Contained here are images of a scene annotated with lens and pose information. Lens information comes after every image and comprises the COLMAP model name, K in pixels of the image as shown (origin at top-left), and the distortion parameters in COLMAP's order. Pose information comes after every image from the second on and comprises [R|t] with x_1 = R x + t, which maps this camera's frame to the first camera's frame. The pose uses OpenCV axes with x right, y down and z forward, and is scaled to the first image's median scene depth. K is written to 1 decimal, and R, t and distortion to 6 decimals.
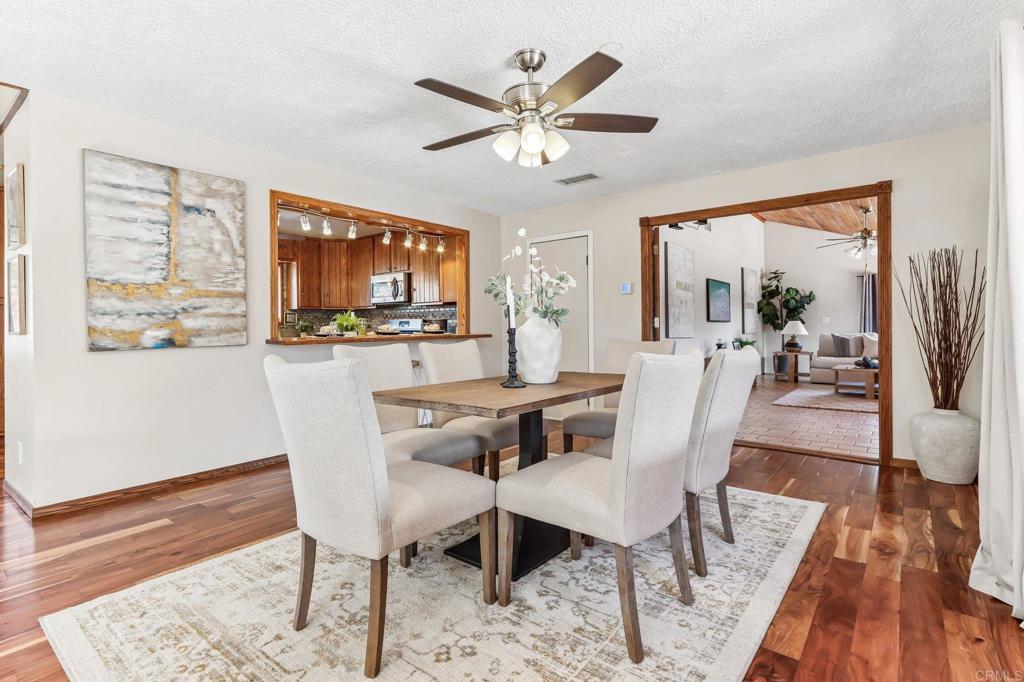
lens RADIAL K [[469.9, 0, 515.9], [0, 469.9, 331.8], [0, 0, 1]] dist [0.003029, 0.001983]
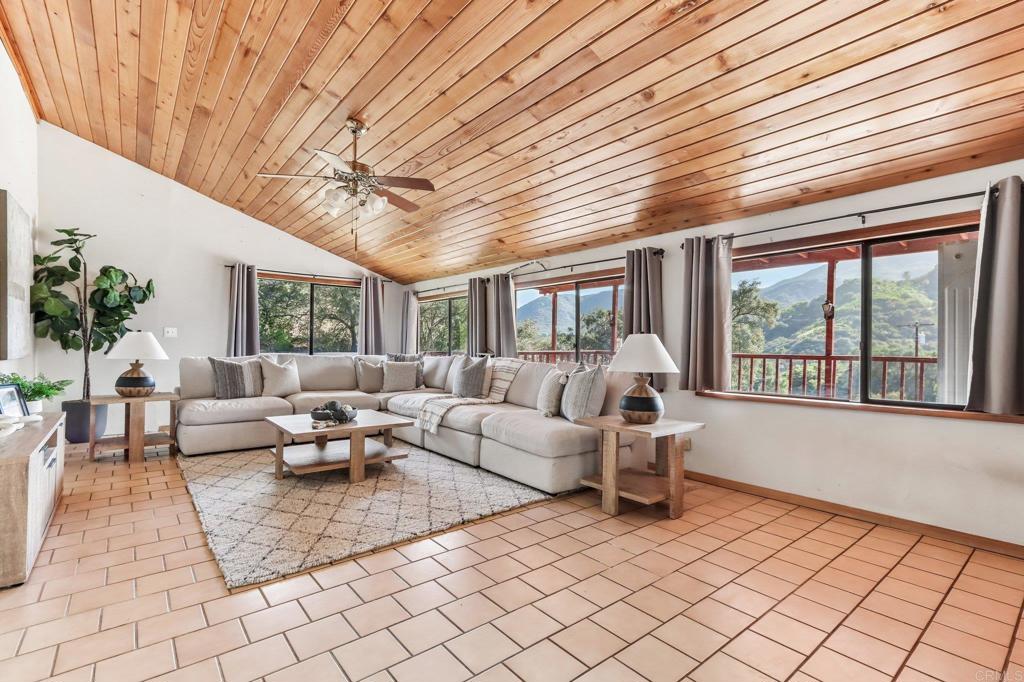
lens RADIAL K [[469.9, 0, 507.5], [0, 469.9, 341.3], [0, 0, 1]] dist [0.003029, 0.001983]
pose [[0.191933, 0.018177, 0.981240, 0.164969], [-0.003676, 0.999835, -0.017803, -0.005599], [-0.981401, -0.000190, 0.191968, 0.474099]]
